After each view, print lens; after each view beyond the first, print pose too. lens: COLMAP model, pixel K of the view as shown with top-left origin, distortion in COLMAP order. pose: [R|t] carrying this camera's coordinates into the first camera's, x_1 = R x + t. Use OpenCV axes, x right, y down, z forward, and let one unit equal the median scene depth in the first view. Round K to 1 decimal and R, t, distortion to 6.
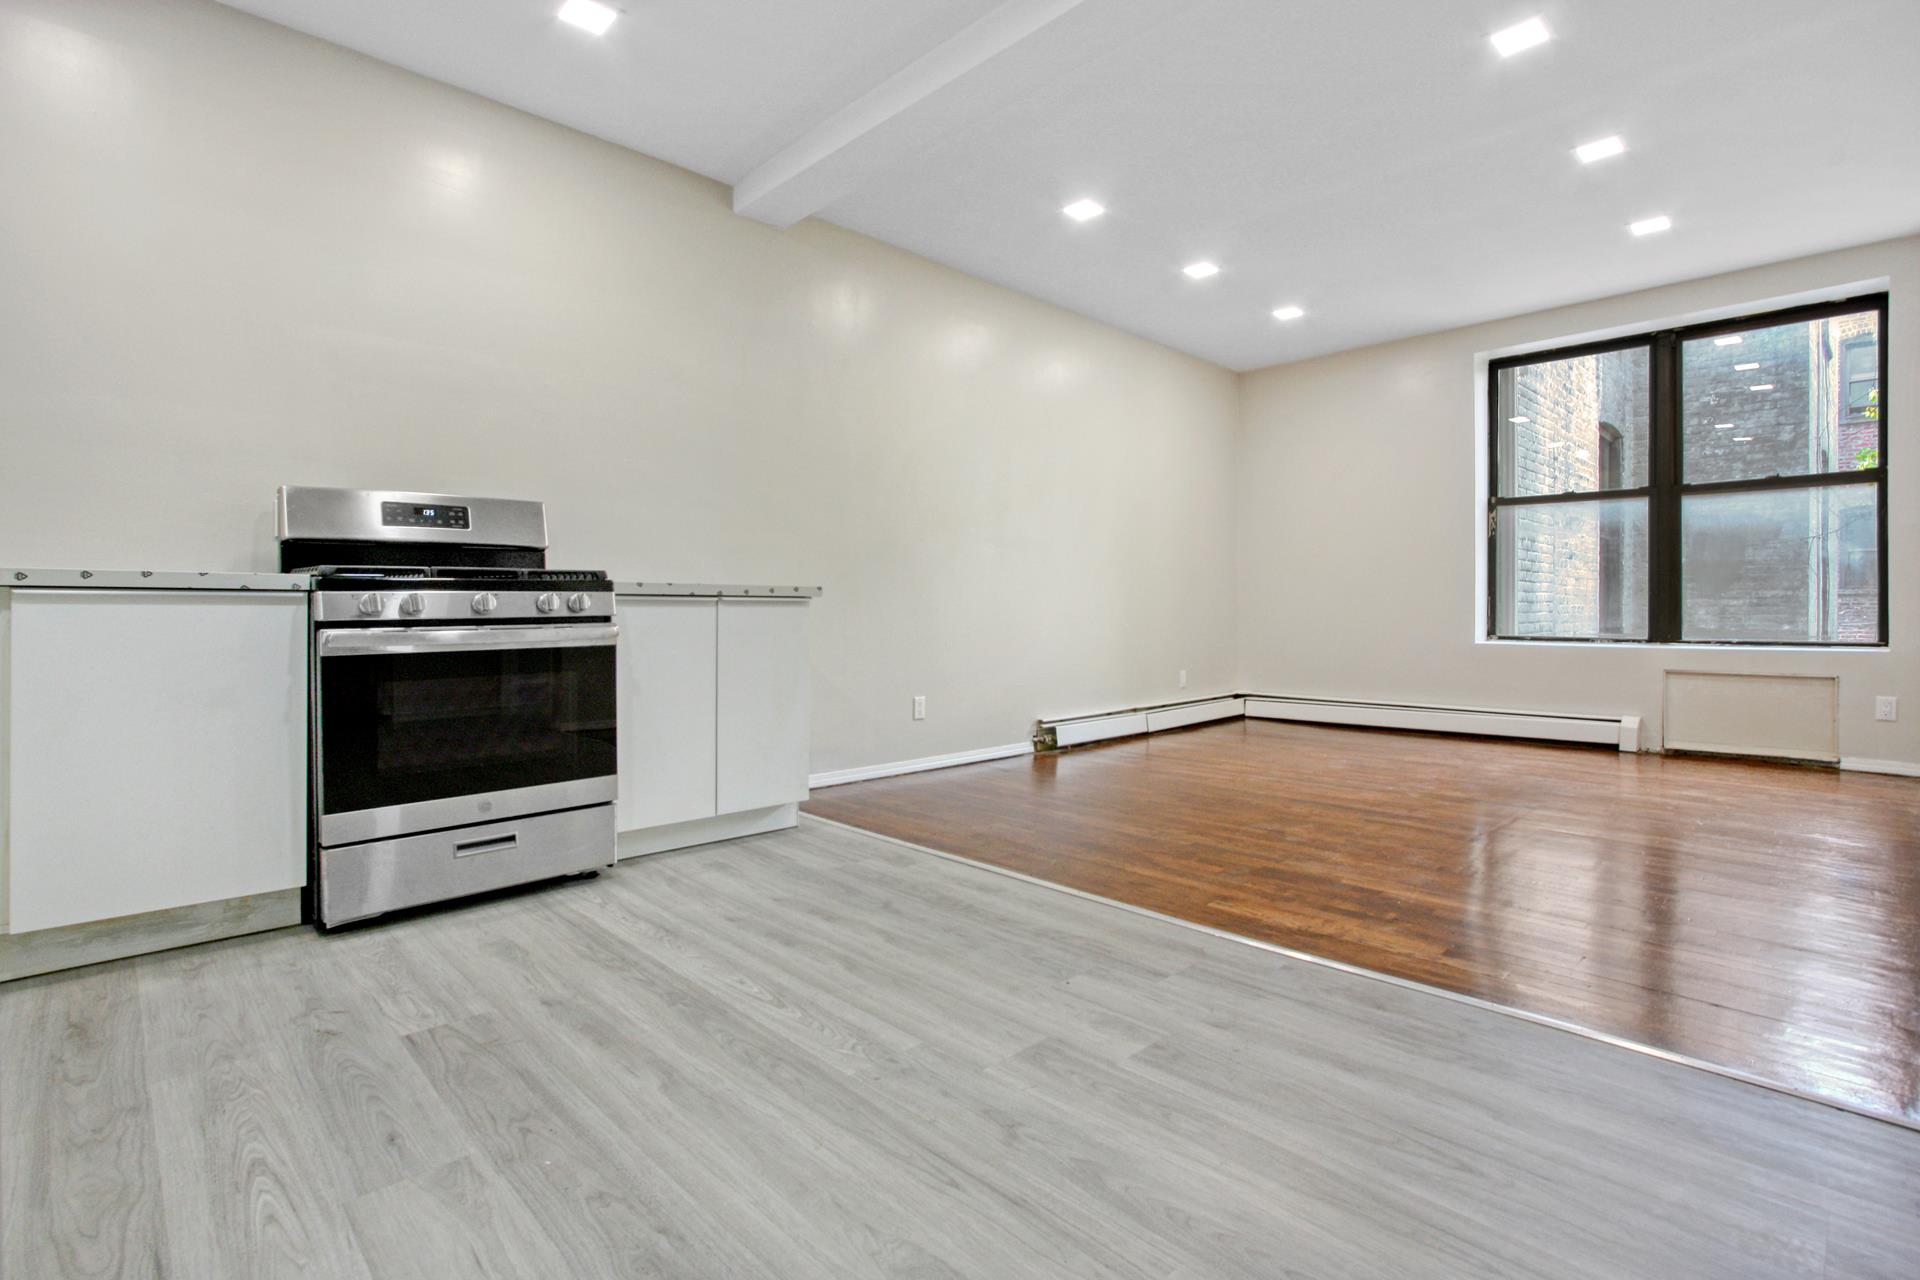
lens RADIAL K [[893.2, 0, 963.3], [0, 893.2, 611.6], [0, 0, 1]] dist [-0.000979, 0.000208]
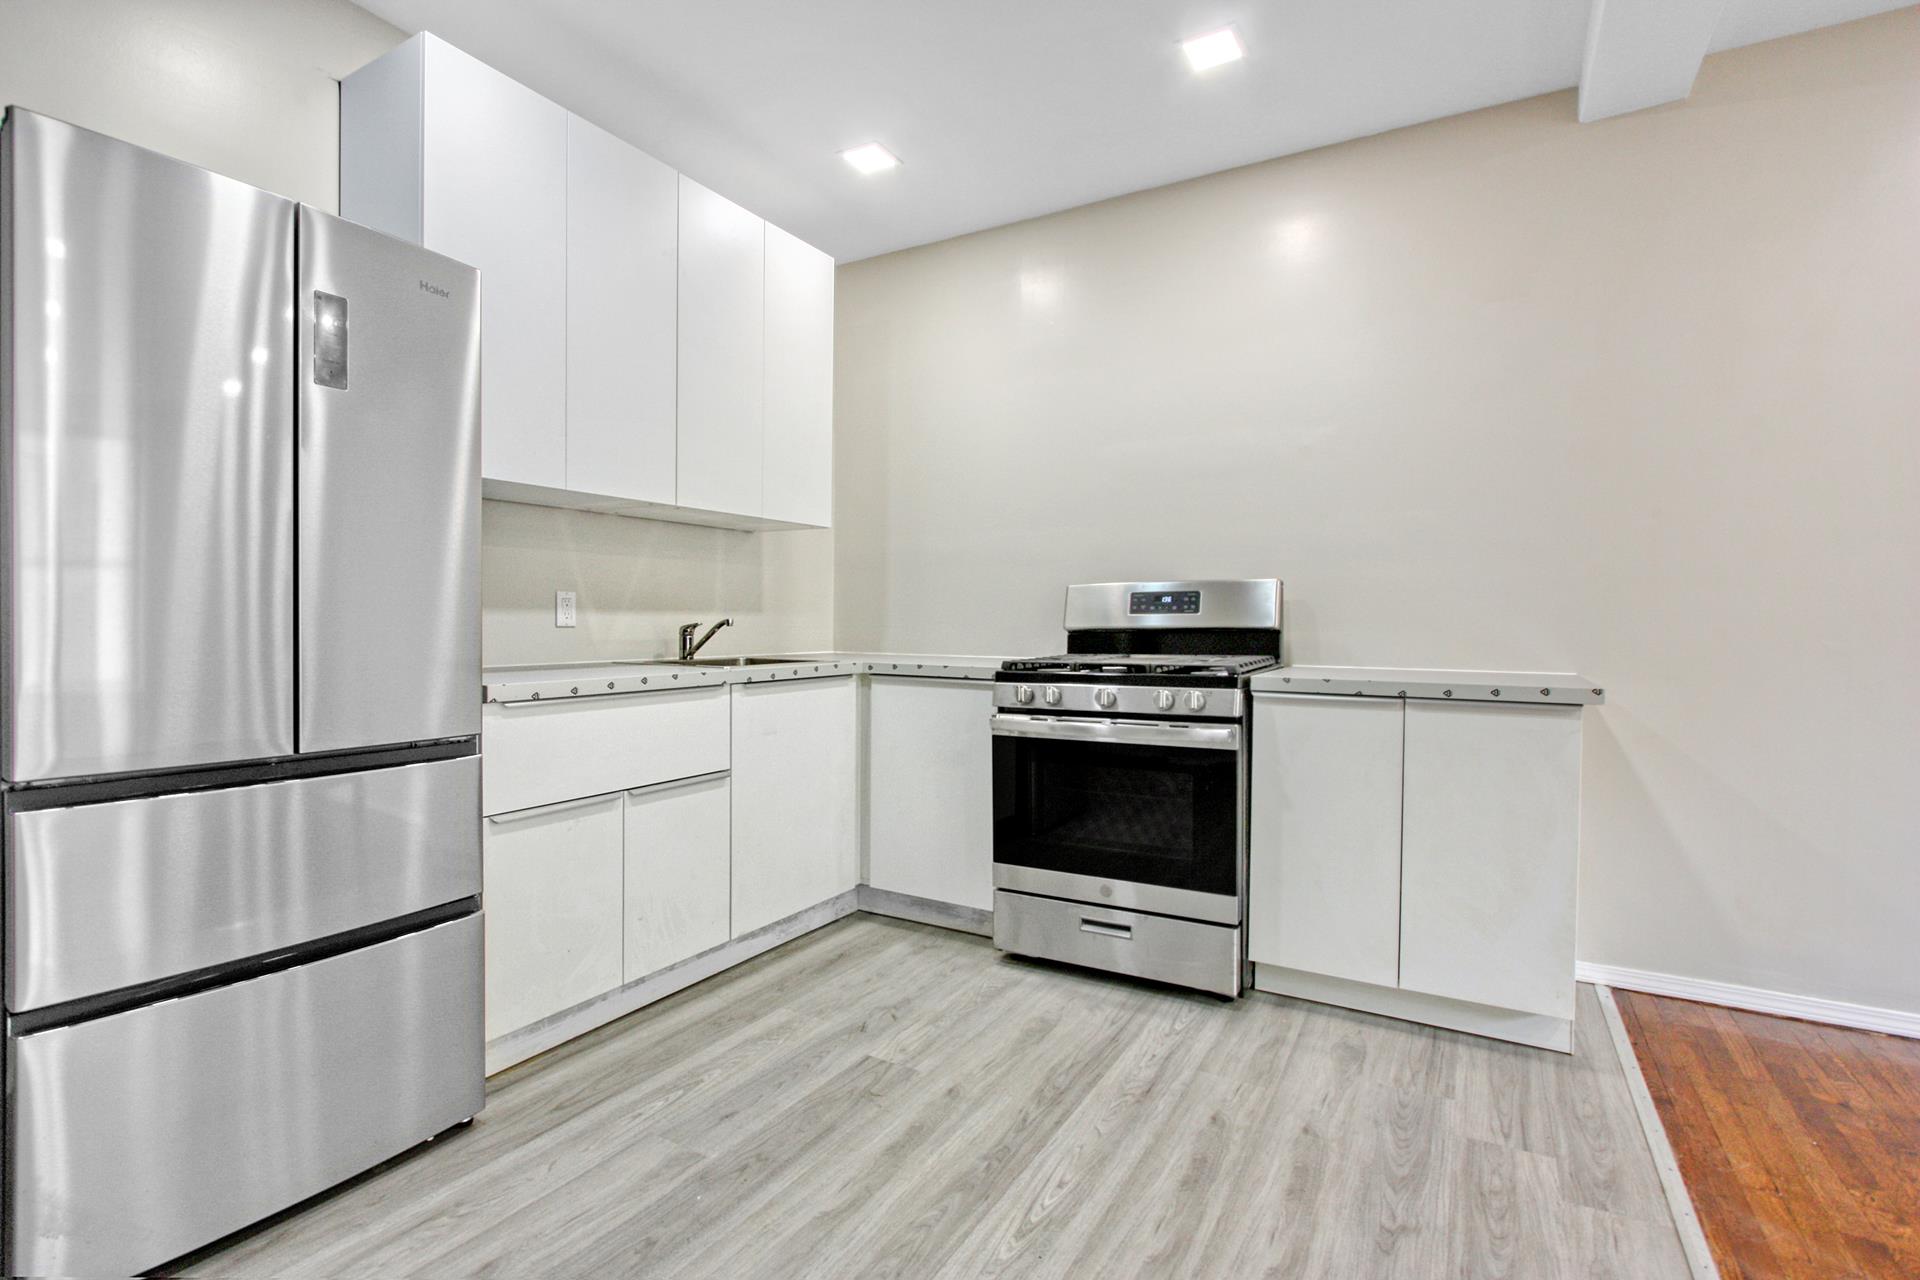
lens RADIAL K [[911.0, 0, 960.0], [0, 911.0, 640.0], [0, 0, 1]] dist [-0.015891, 0.000620]
pose [[0.265733, 0.022015, -0.963795, 0.468574], [-0.006571, 0.999757, 0.021025, -0.103444], [0.964024, 0.000746, 0.265813, 0.584945]]
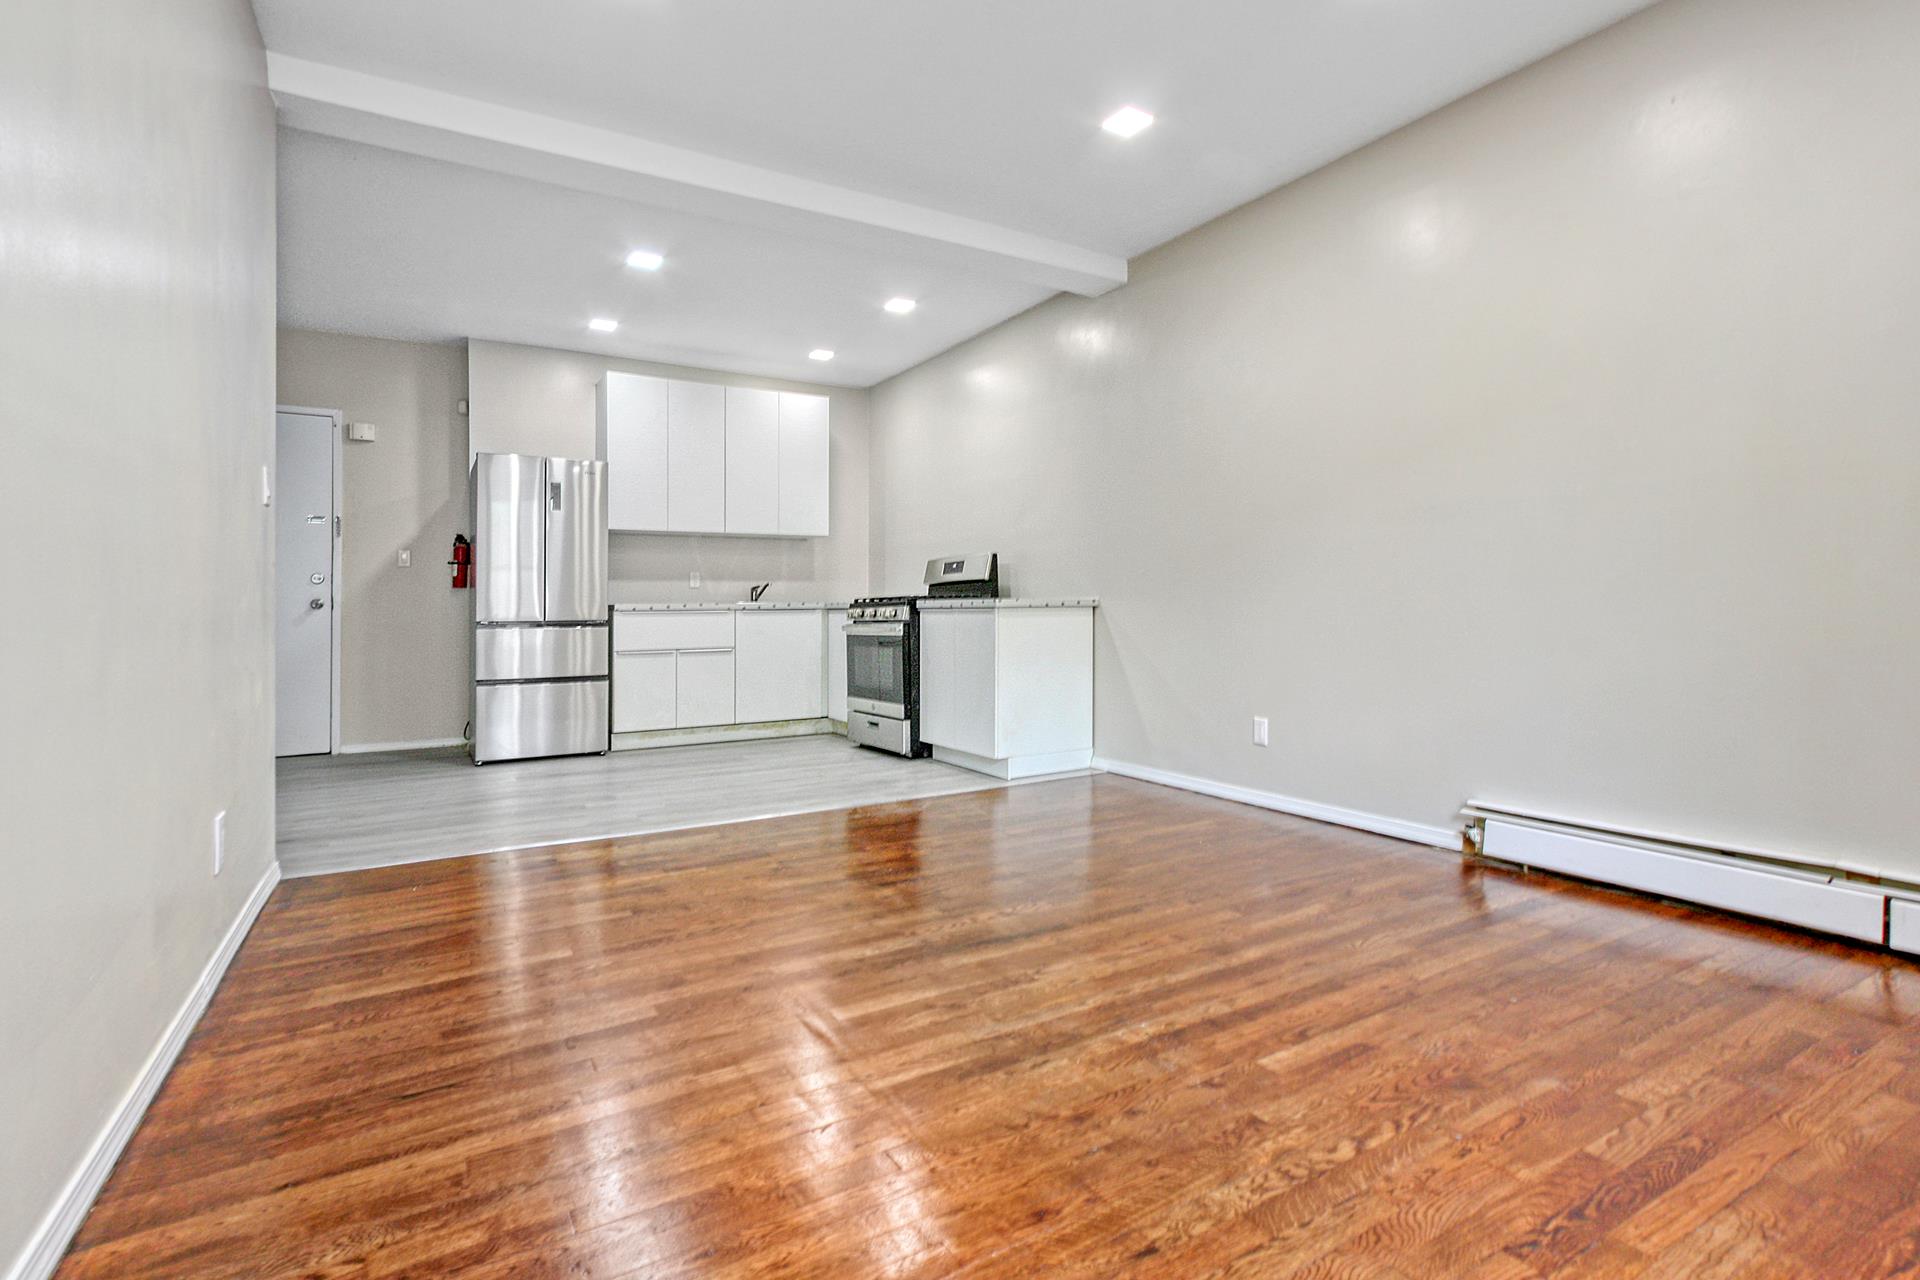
lens RADIAL K [[893.2, 0, 963.3], [0, 893.2, 611.6], [0, 0, 1]] dist [-0.000979, 0.000208]
pose [[-0.218626, 0.002337, -0.975806, 1.612009], [0.009523, 0.999955, 0.000262, -0.012935], [0.975762, -0.009236, -0.218638, 1.780148]]
